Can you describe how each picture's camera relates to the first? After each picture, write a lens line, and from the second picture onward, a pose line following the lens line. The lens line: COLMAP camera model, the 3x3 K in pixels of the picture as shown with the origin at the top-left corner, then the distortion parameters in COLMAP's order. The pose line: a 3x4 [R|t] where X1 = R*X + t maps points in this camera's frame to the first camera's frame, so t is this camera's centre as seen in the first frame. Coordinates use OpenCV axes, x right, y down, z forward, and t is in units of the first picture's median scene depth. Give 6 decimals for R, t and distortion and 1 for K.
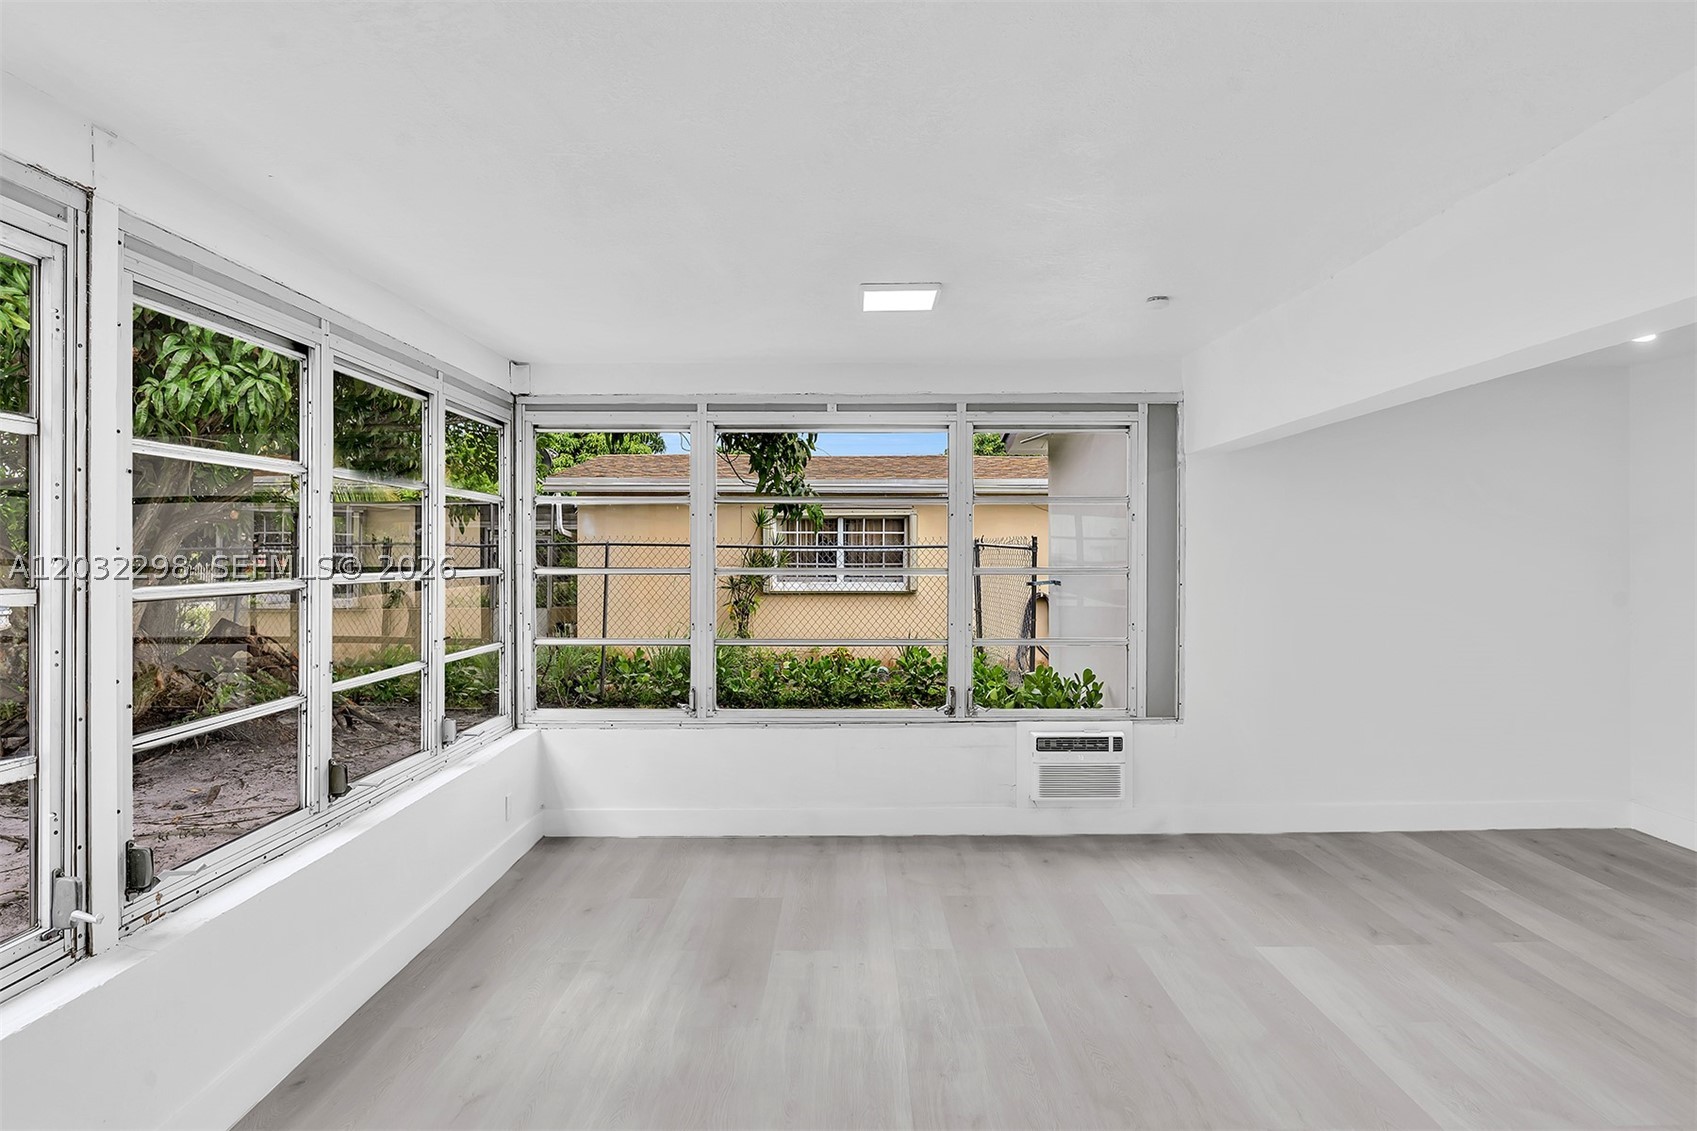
lens RADIAL K [[1012.0, 0, 843.1], [0, 1012.0, 561.7], [0, 0, 1]] dist [-0.006279, 0.001461]
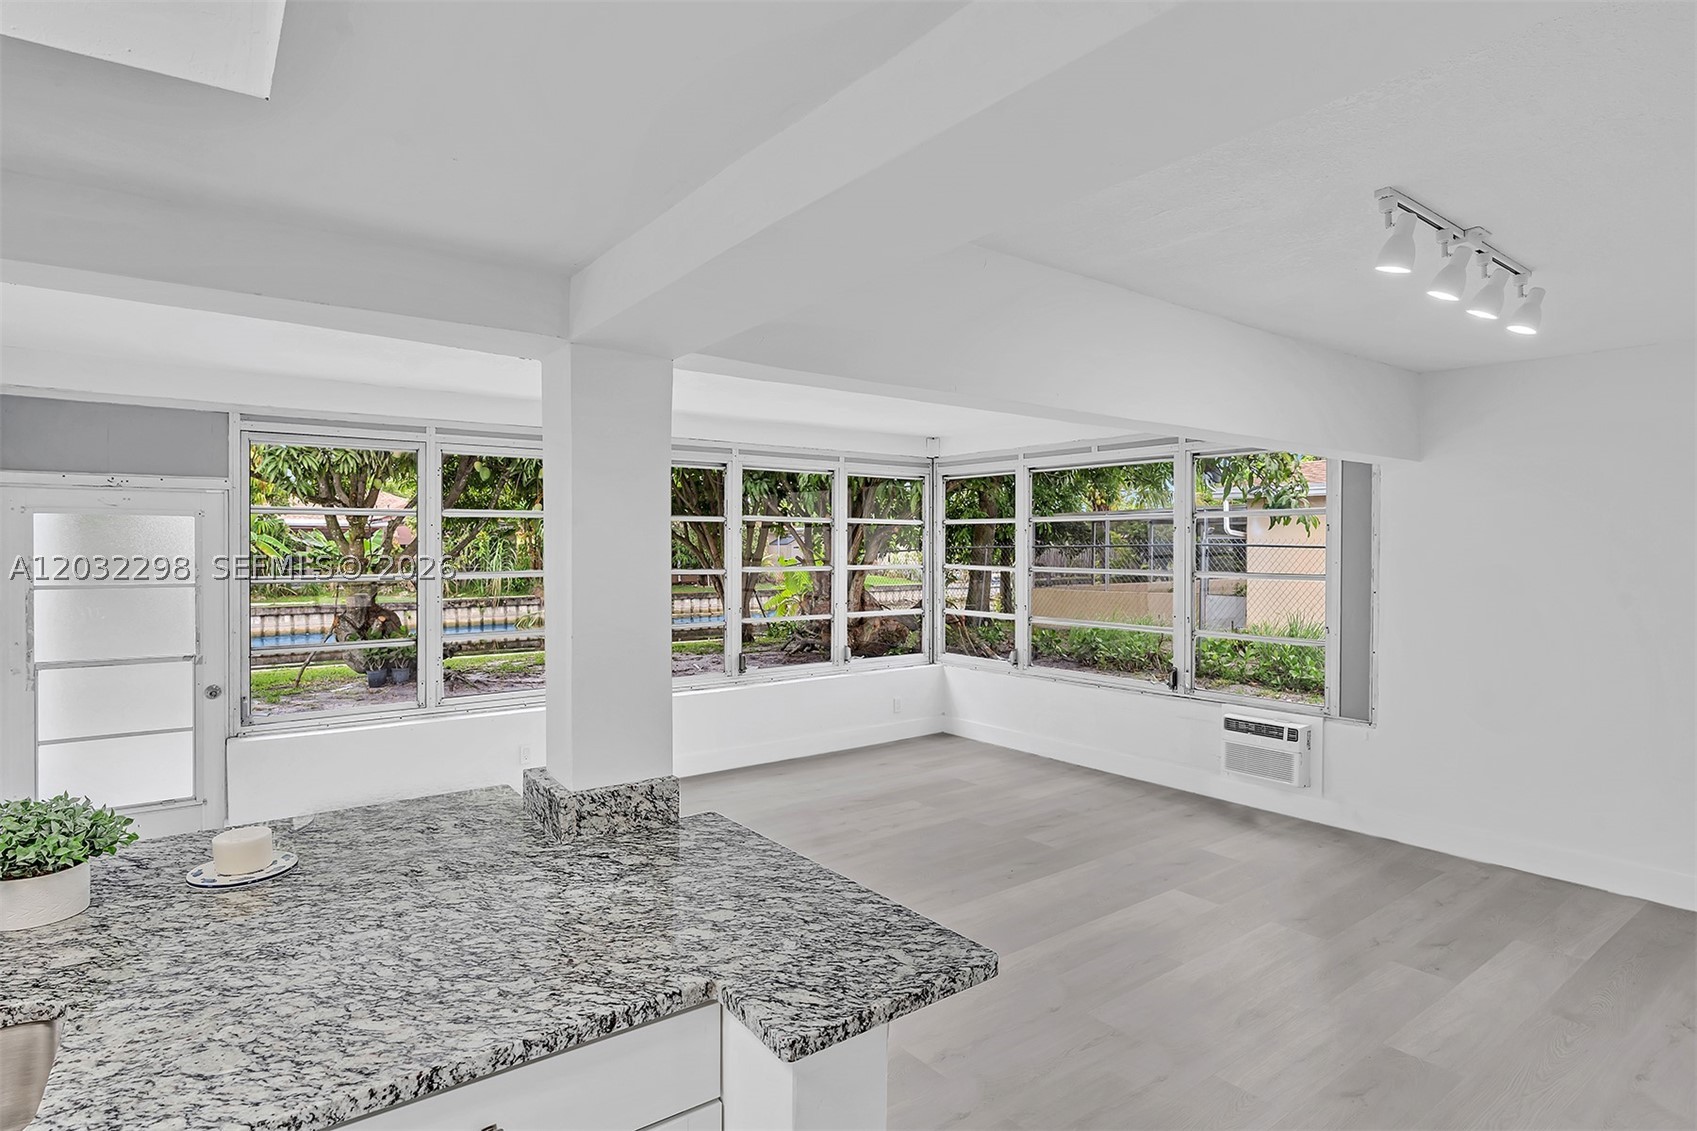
lens RADIAL K [[878.8, 0, 839.2], [0, 878.8, 556.1], [0, 0, 1]] dist [-0.013536, 0.003543]
pose [[0.595201, 0.010238, -0.803512, 0.738439], [-0.007679, 0.999946, 0.007053, -0.016567], [0.803540, 0.001973, 0.595247, 0.038295]]
